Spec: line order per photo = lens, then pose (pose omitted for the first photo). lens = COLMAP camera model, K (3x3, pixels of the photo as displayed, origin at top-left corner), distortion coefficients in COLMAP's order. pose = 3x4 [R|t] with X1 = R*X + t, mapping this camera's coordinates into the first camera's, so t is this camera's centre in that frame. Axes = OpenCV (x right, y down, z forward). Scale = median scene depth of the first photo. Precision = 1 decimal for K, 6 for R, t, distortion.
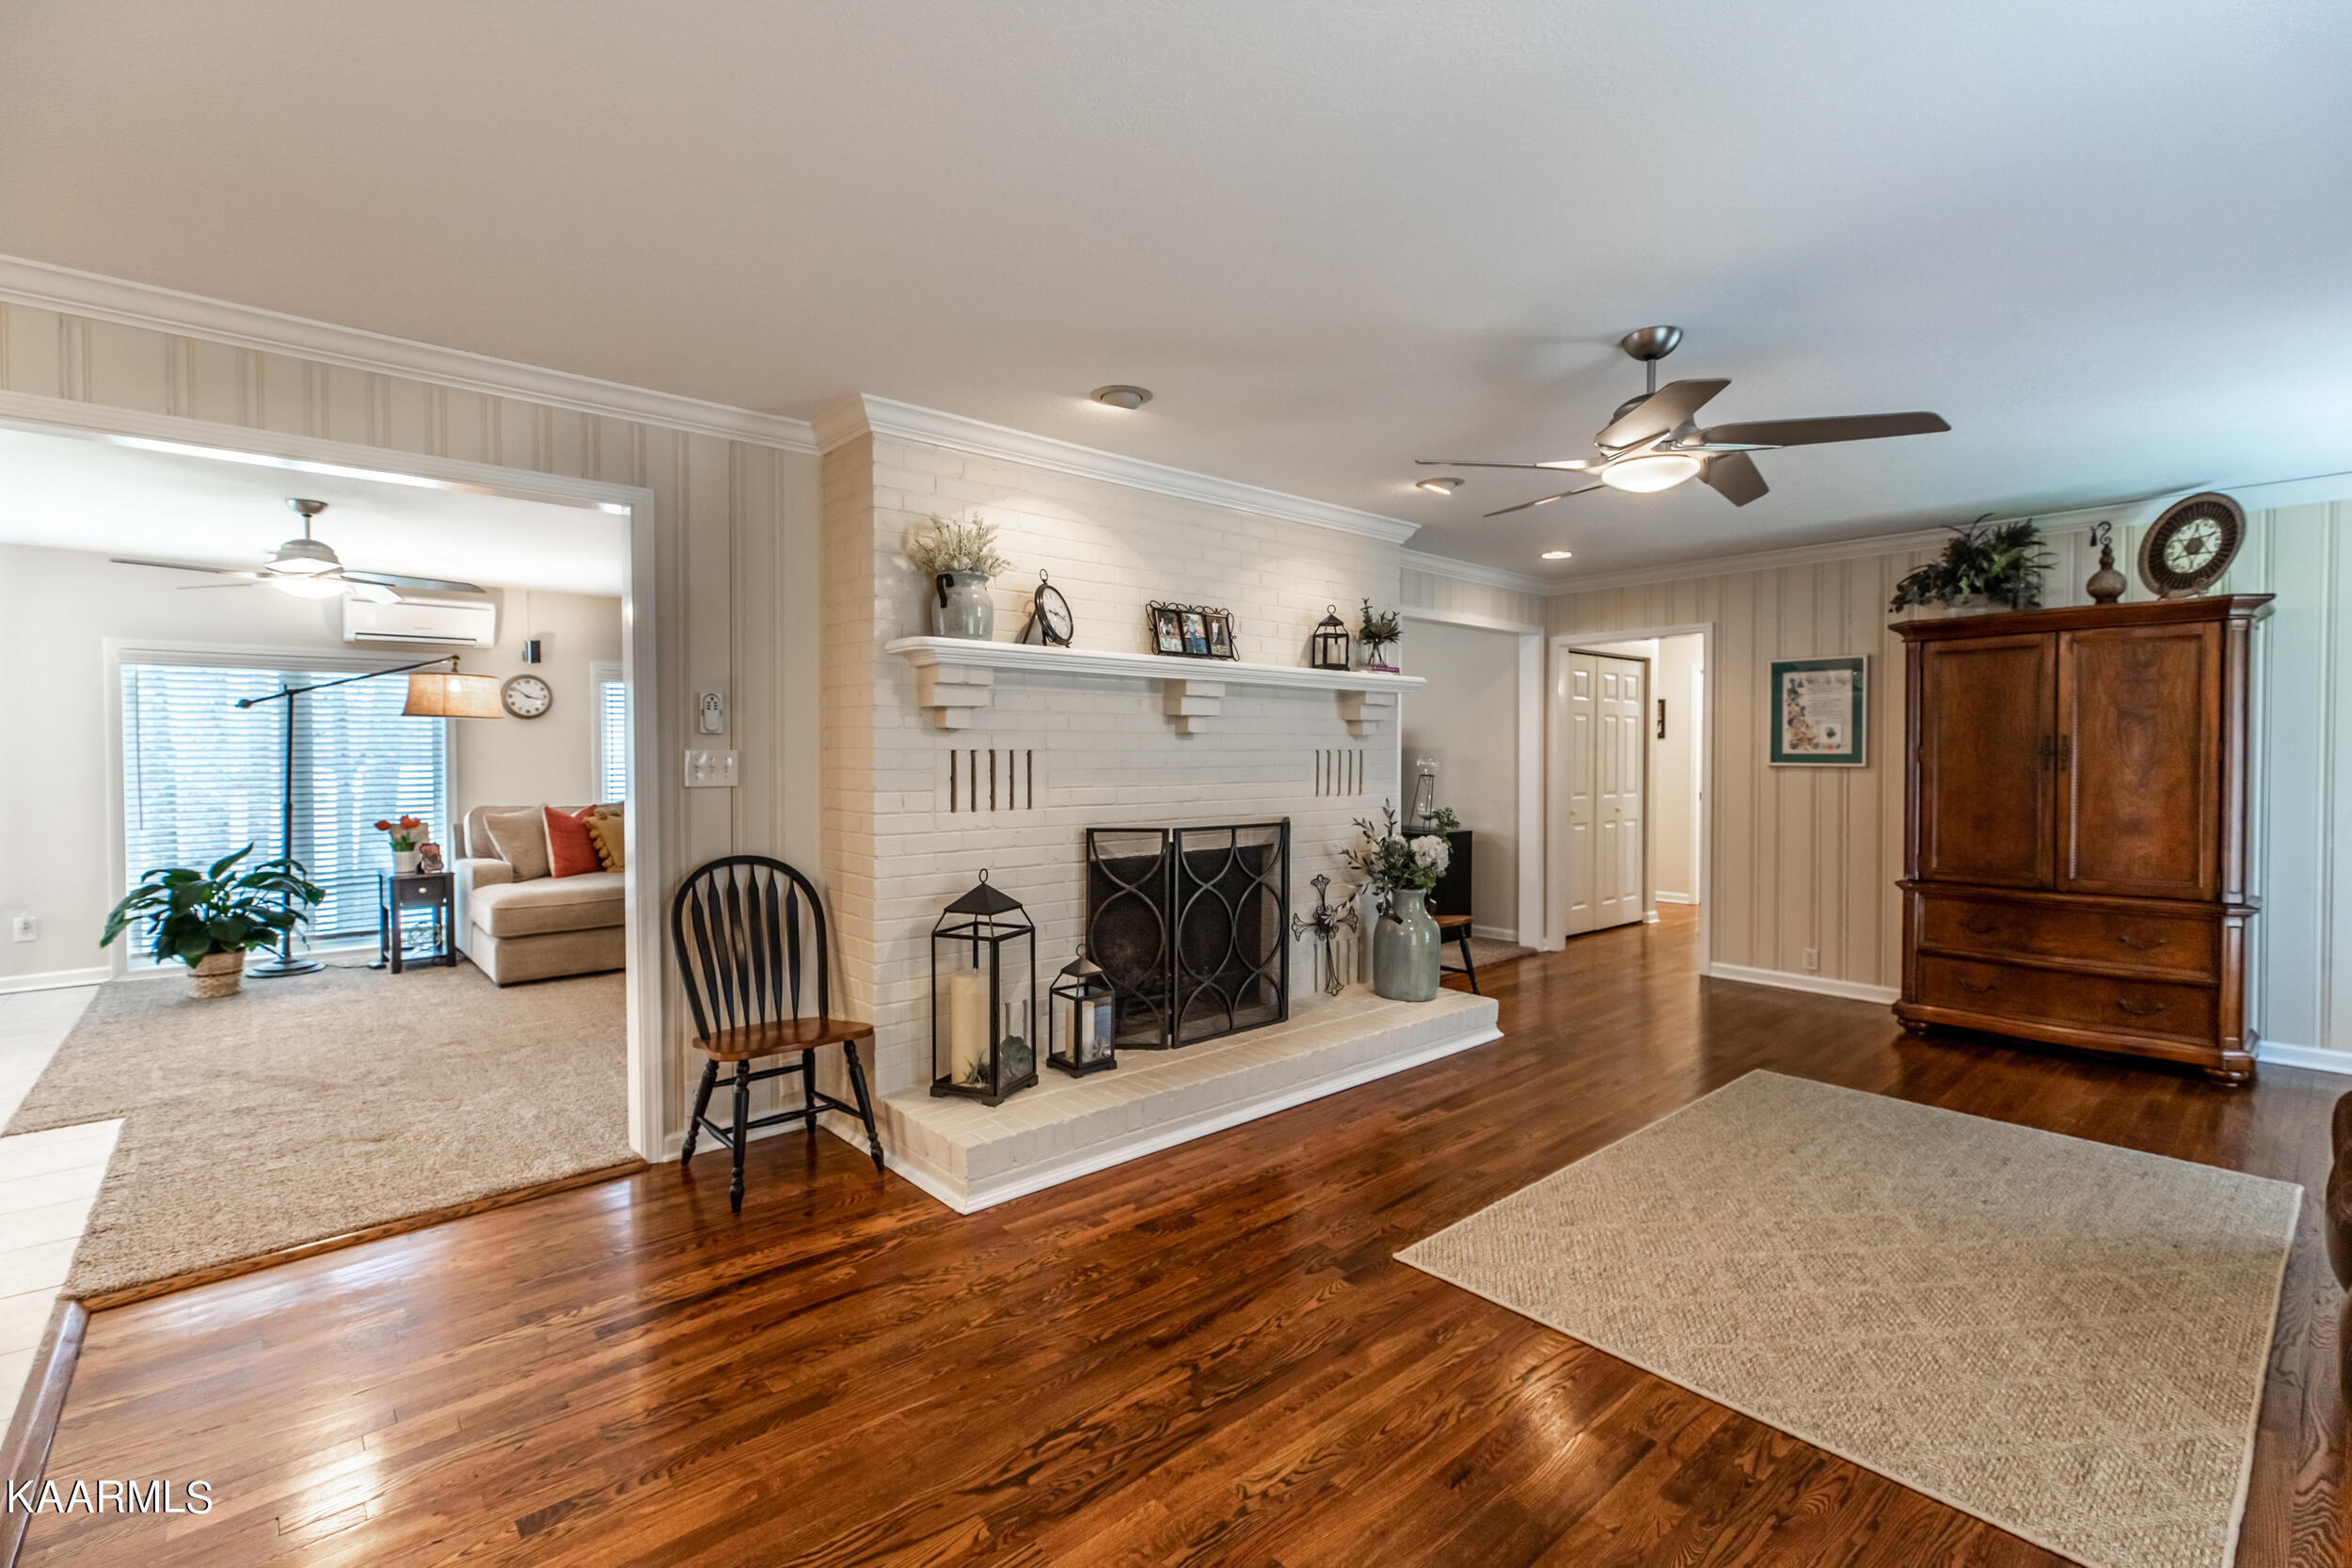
lens RADIAL K [[1051.0, 0, 1170.4], [0, 1051.0, 766.2], [0, 0, 1]] dist [-0.000475, 0.000171]
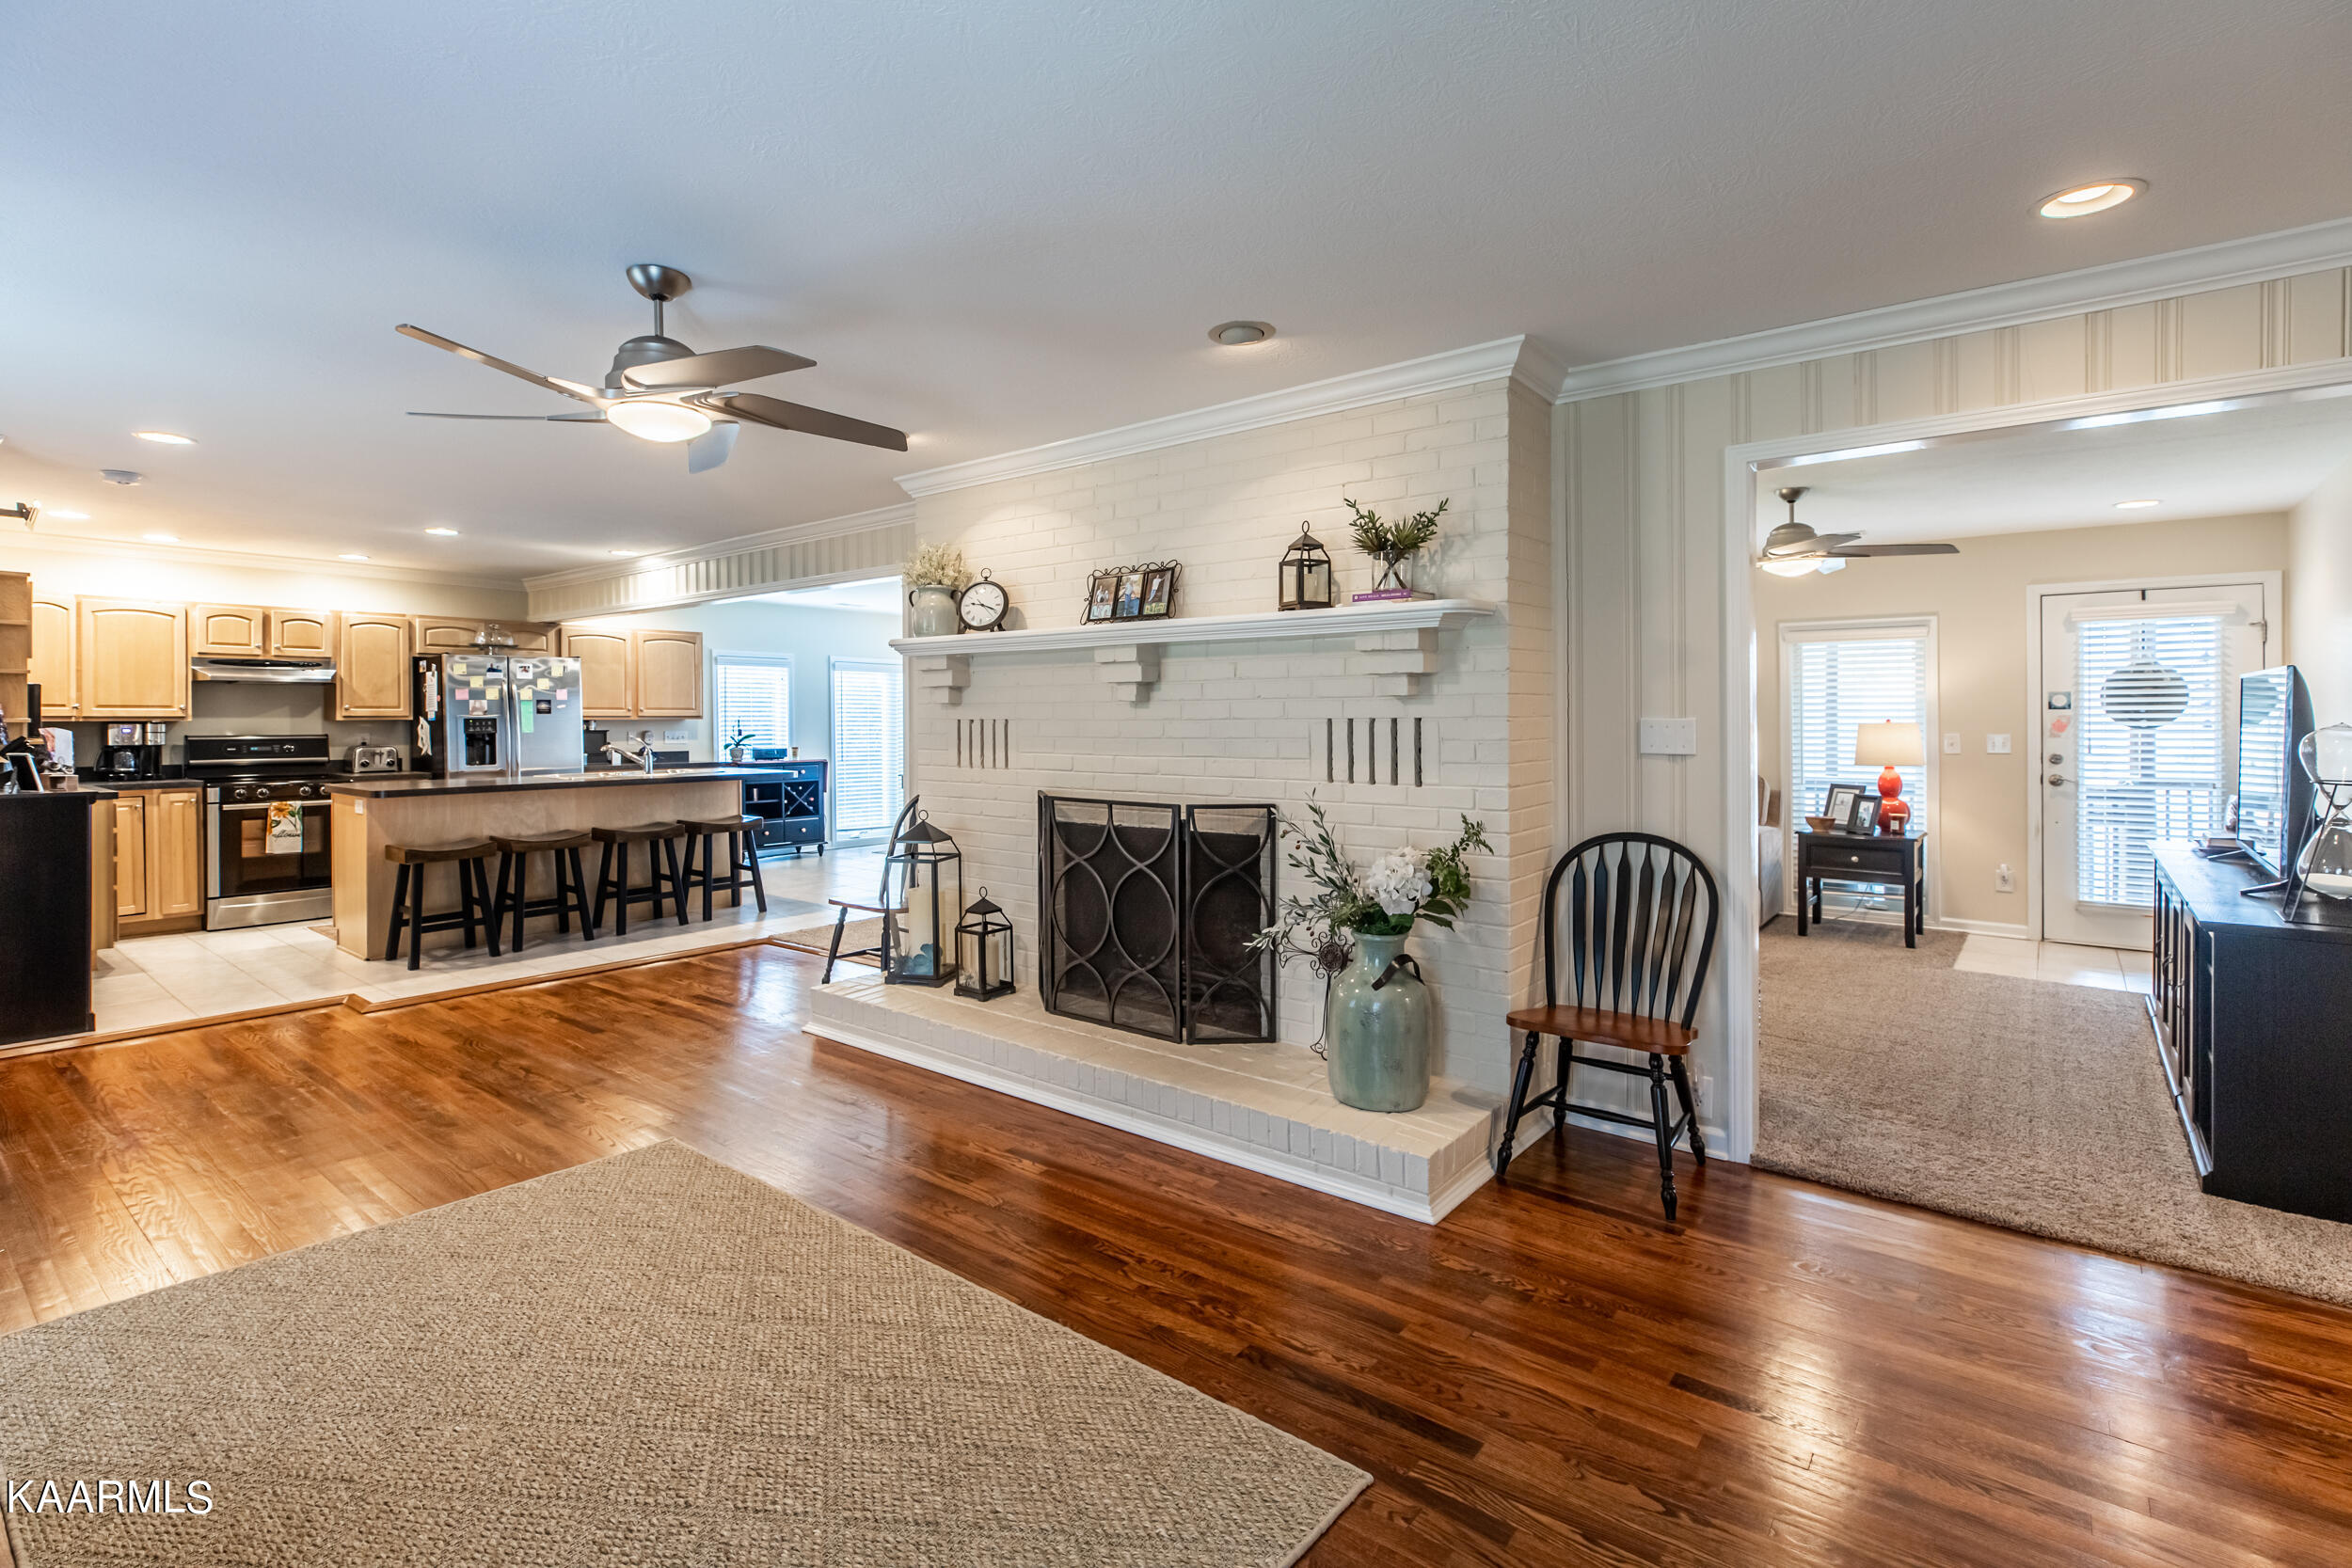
lens RADIAL K [[1103.6, 0, 1144.4], [0, 1103.6, 721.2], [0, 0, 1]] dist [0.002311, 0.001013]
pose [[0.161667, 0.001013, -0.986845, 0.901735], [-0.013386, 0.999910, -0.001166, -0.011217], [0.986755, 0.013398, 0.161666, 0.768585]]
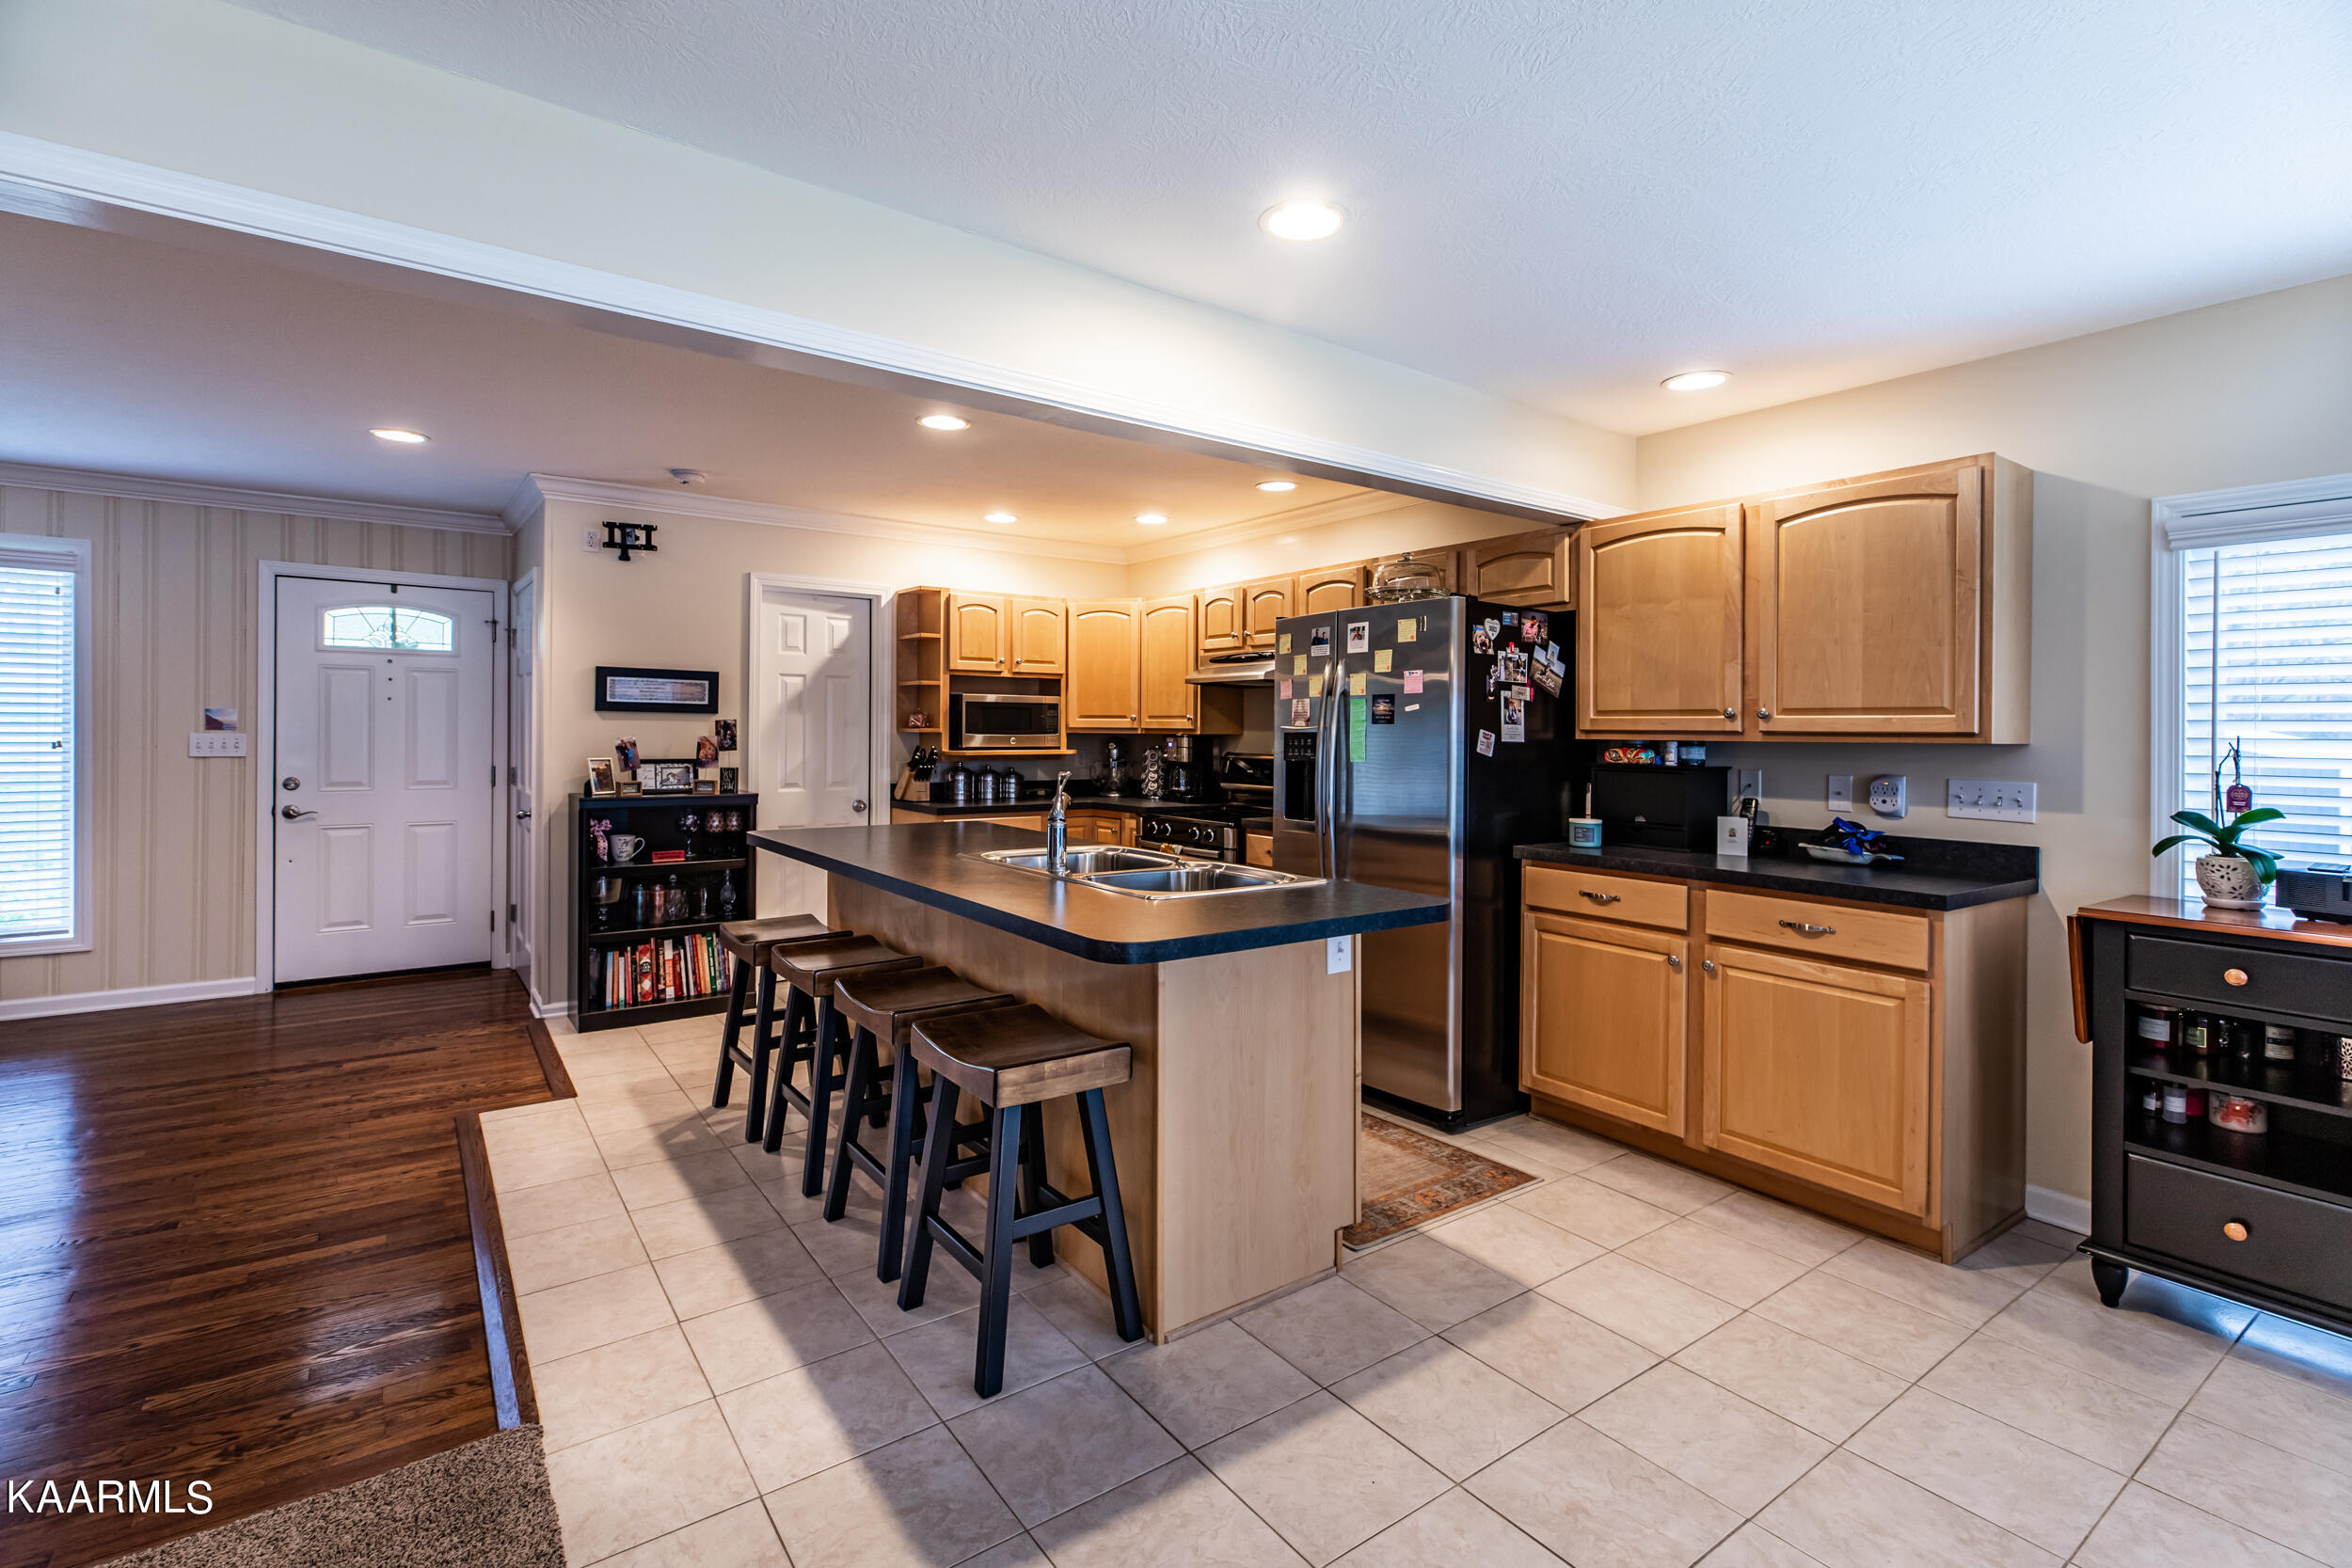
lens RADIAL K [[1080.5, 0, 1170.7], [0, 1080.5, 734.5], [0, 0, 1]] dist [0.003245, 0.000261]
pose [[-0.995744, -0.010930, 0.091509, -0.851661], [-0.009272, 0.999785, 0.018521, -0.017759], [-0.091692, 0.017593, -0.995632, 0.936043]]
